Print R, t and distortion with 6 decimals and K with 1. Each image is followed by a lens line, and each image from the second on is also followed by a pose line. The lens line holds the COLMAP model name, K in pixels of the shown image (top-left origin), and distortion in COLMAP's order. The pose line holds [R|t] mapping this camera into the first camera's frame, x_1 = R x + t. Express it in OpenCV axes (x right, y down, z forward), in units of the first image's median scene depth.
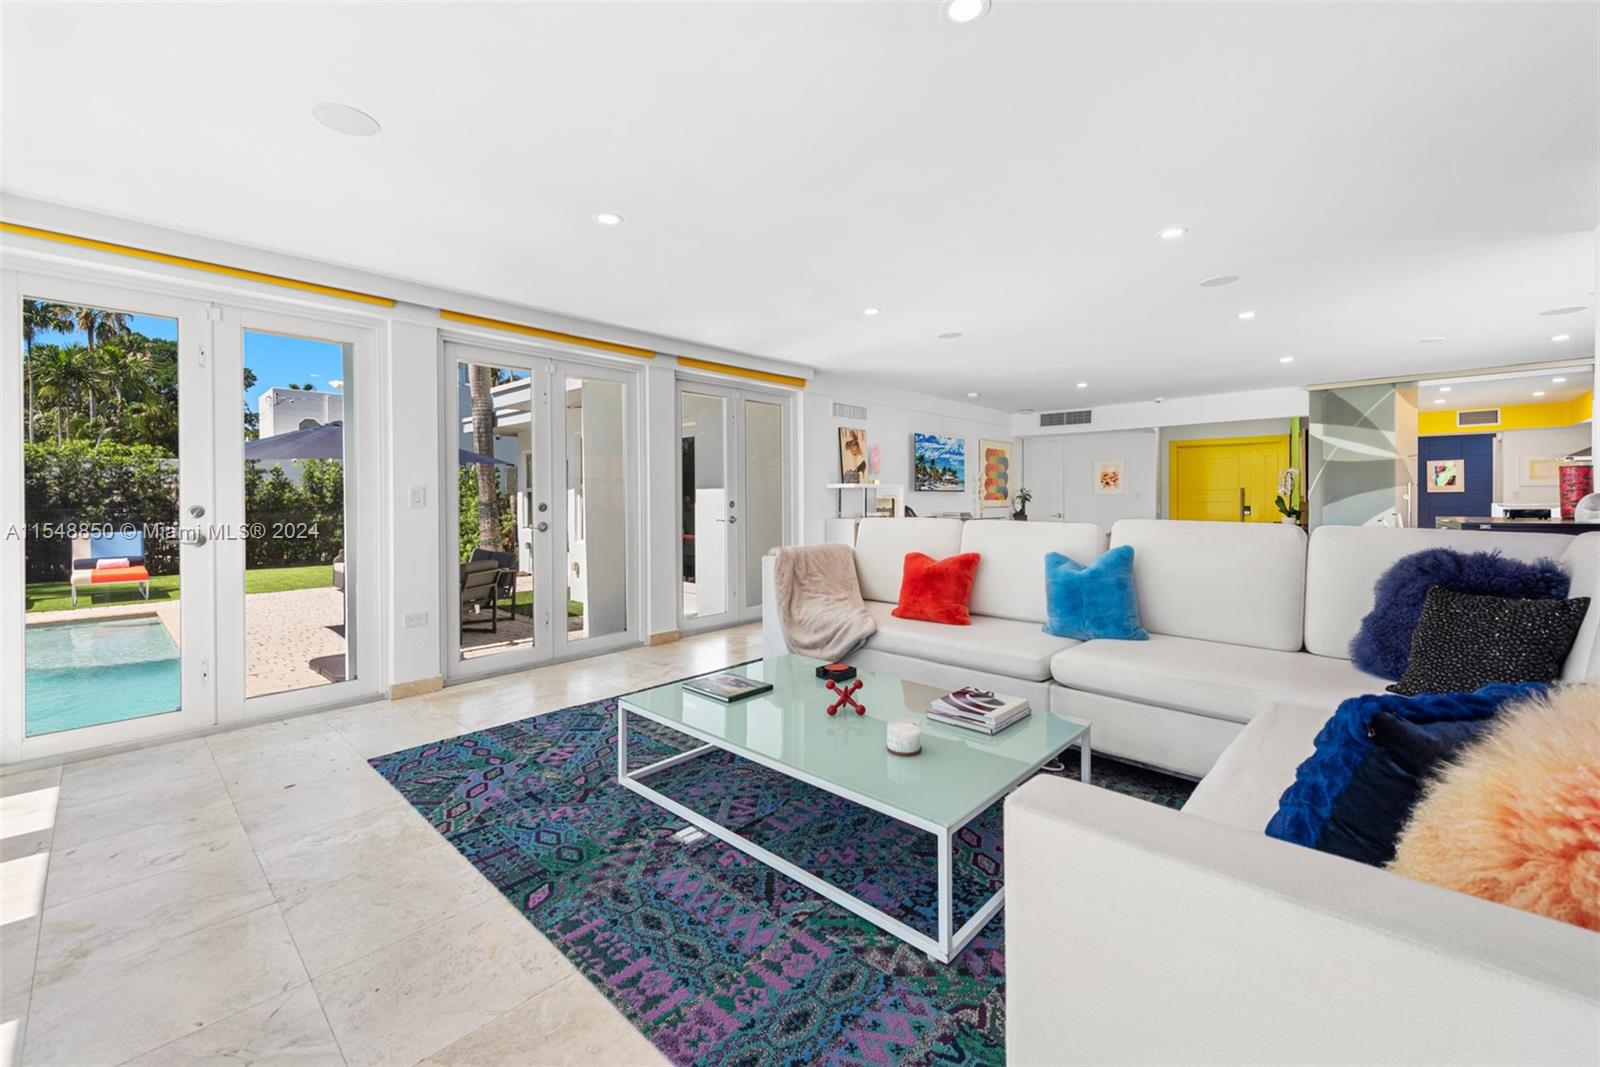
lens RADIAL K [[649.3, 0, 809.1], [0, 649.3, 504.2], [0, 0, 1]] dist [0.016070, -0.000256]
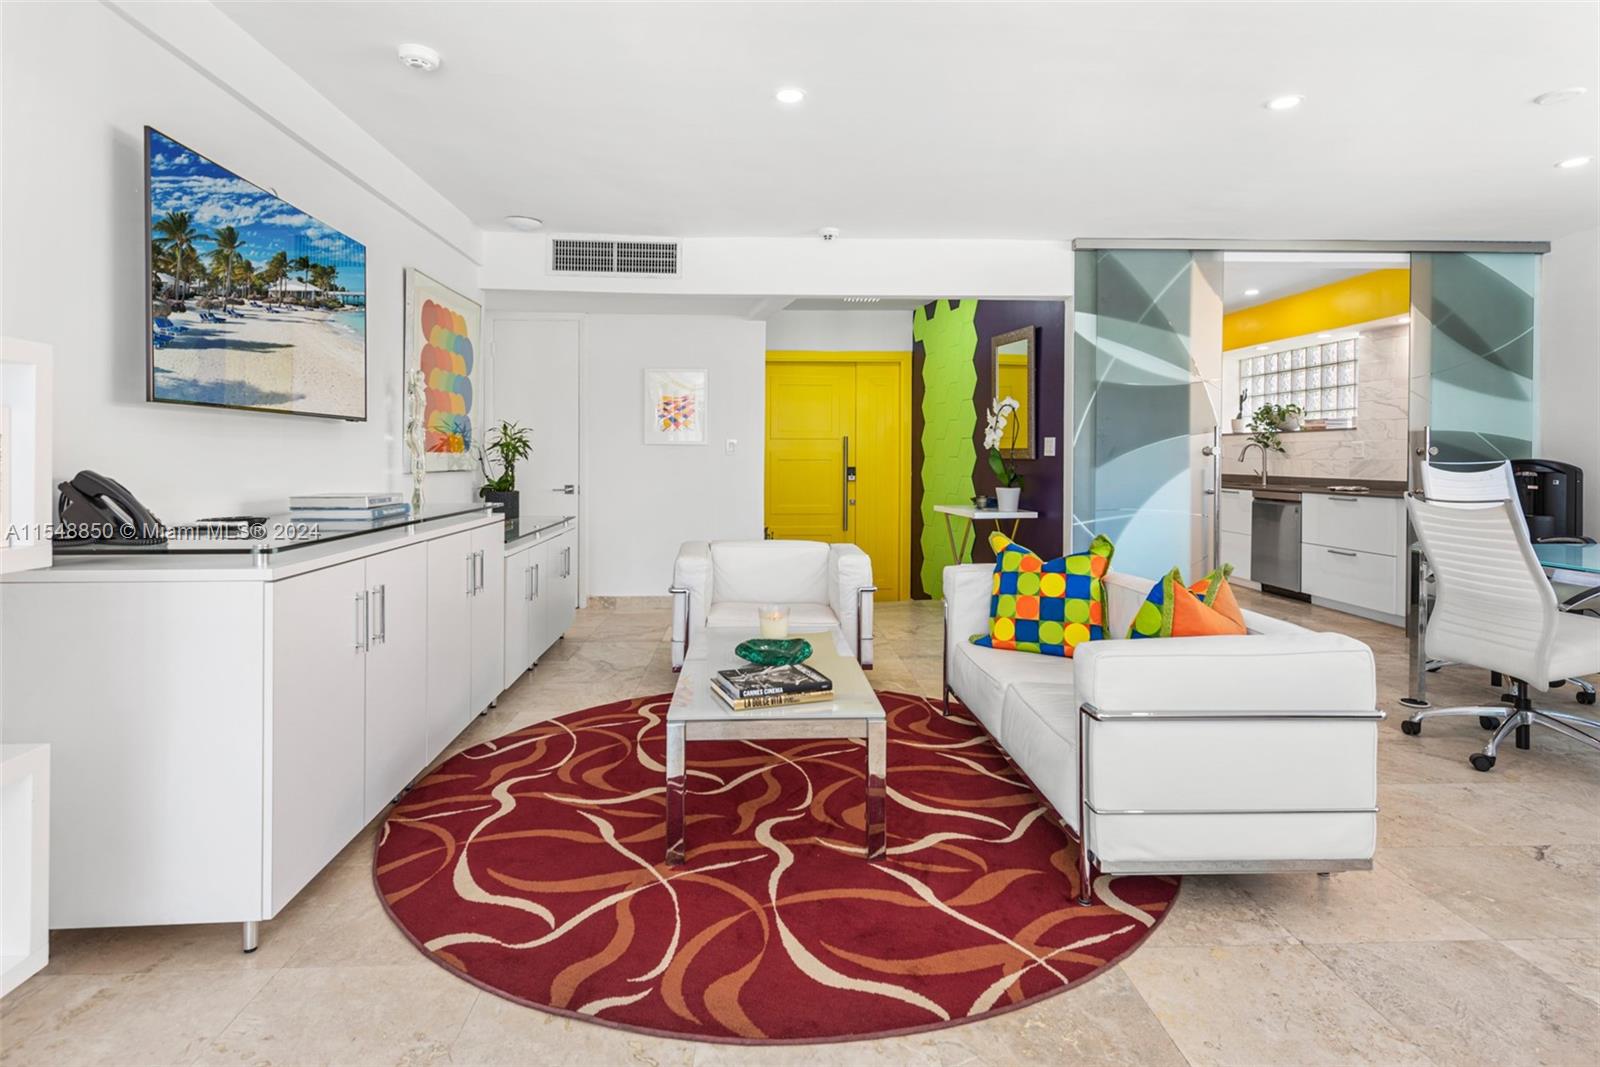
lens RADIAL K [[824.2, 0, 793.2], [0, 824.2, 464.9], [0, 0, 1]] dist [0.005235, 0.000763]
pose [[0.699773, -0.002101, 0.714363, 0.331451], [0.001967, 0.999998, 0.001015, -0.000097], [-0.714363, 0.000695, 0.699775, 1.849912]]
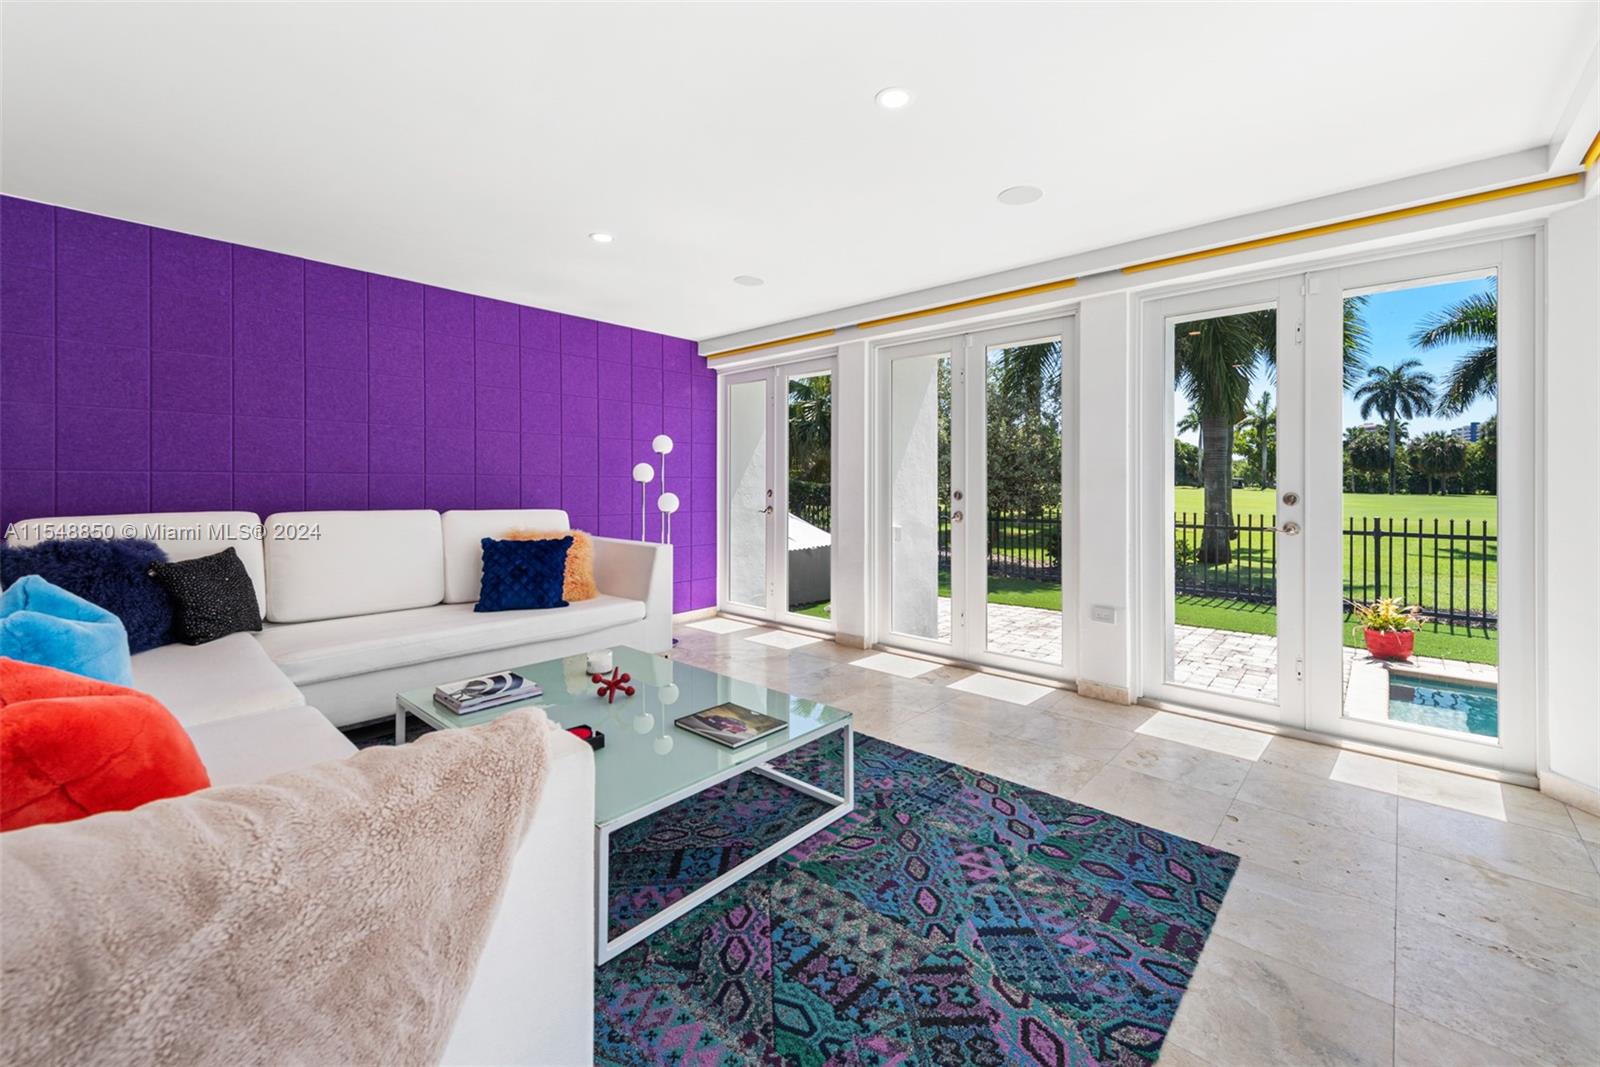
lens RADIAL K [[650.3, 0, 821.8], [0, 650.3, 481.2], [0, 0, 1]] dist [0.014507, -0.000373]
pose [[-0.999527, 0.004917, -0.030353, -0.216743], [0.004732, 0.999970, 0.006150, -0.025717], [0.030382, 0.006003, -0.999520, 1.824493]]
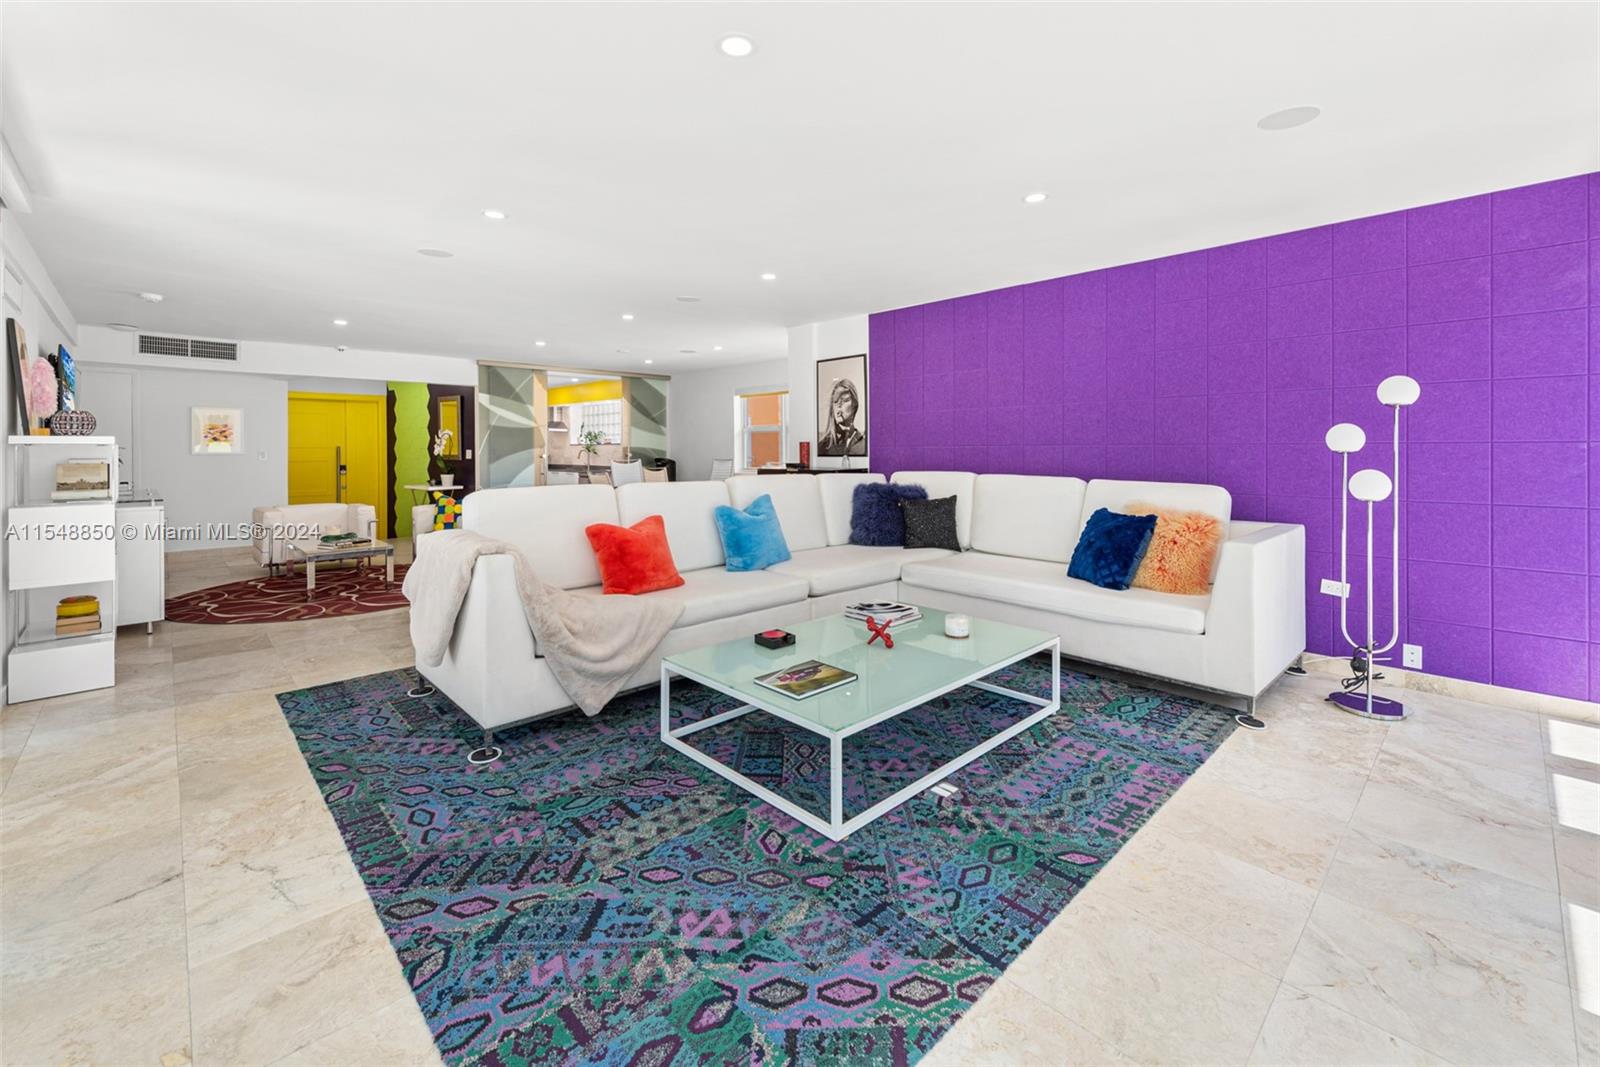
lens RADIAL K [[667.5, 0, 803.8], [0, 667.5, 455.8], [0, 0, 1]] dist [0.022785, -0.006164]
pose [[0.057346, -0.005963, 0.998337, -1.041907], [0.012585, 0.999907, 0.005249, -0.028682], [-0.998275, 0.012263, 0.057416, 0.954749]]
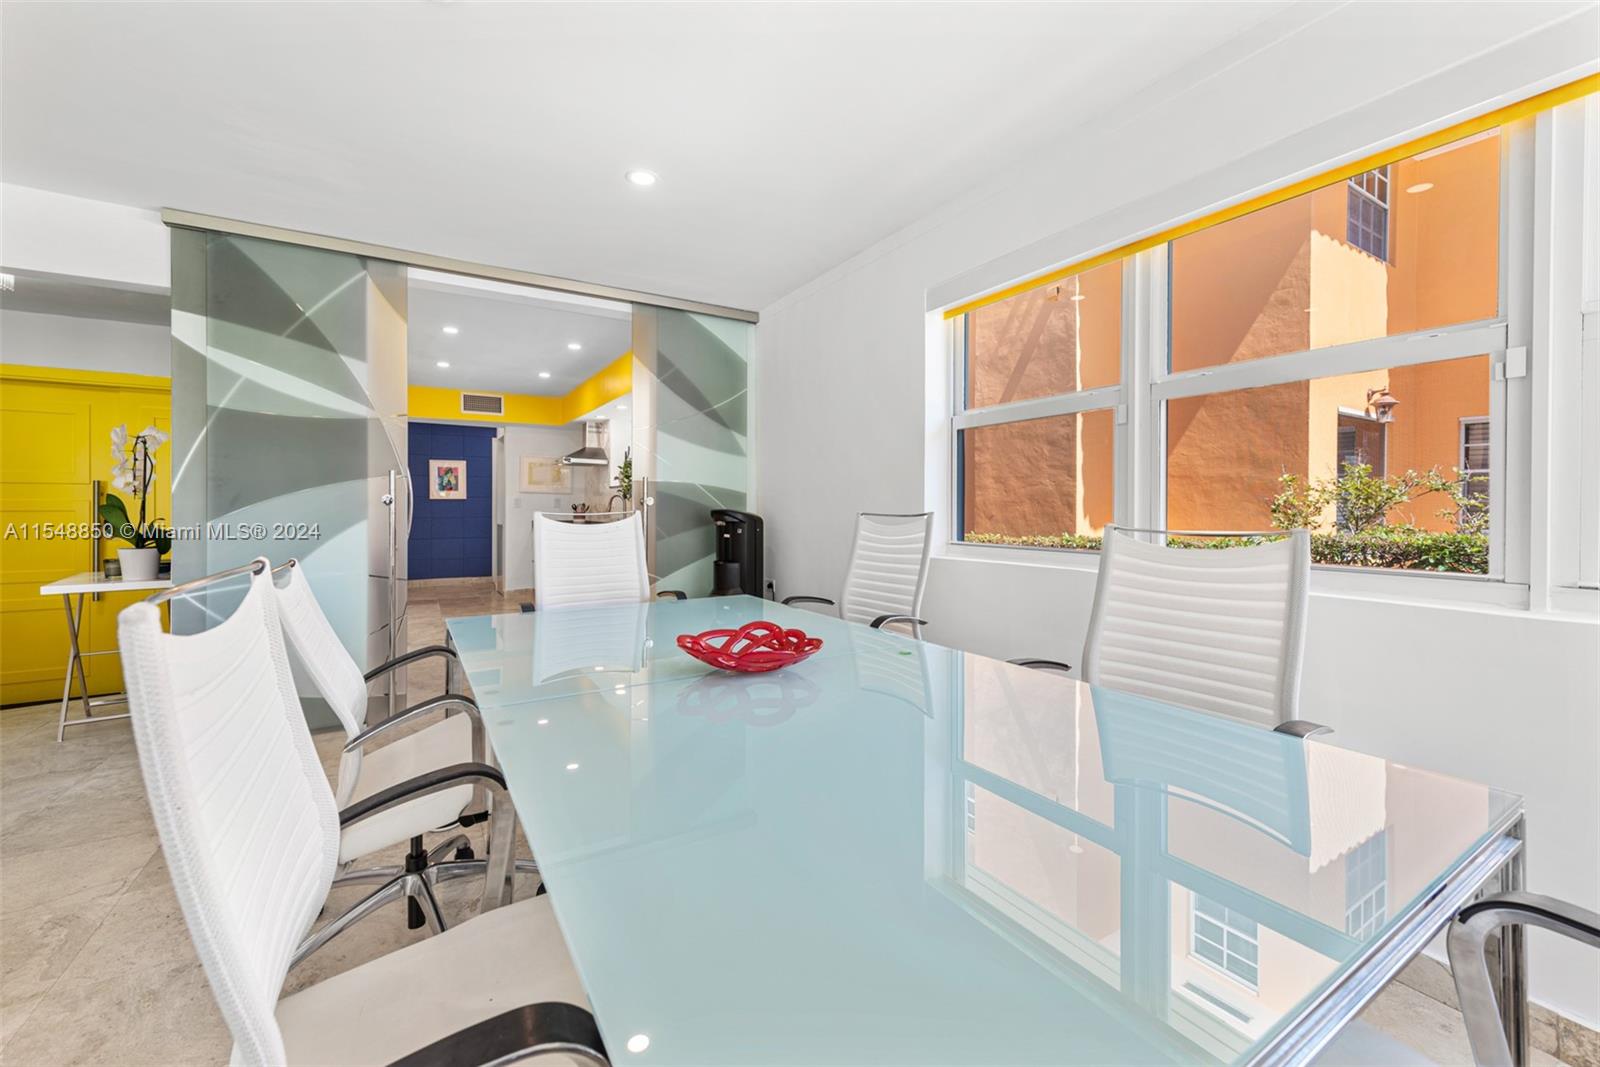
lens RADIAL K [[621.7, 0, 802.9], [0, 621.7, 513.4], [0, 0, 1]] dist [0.000680, -0.000051]
pose [[0.277545, -0.003123, 0.960708, 1.356324], [0.004115, 0.999989, 0.002062, -0.000884], [-0.960704, 0.003381, 0.277555, 1.421578]]
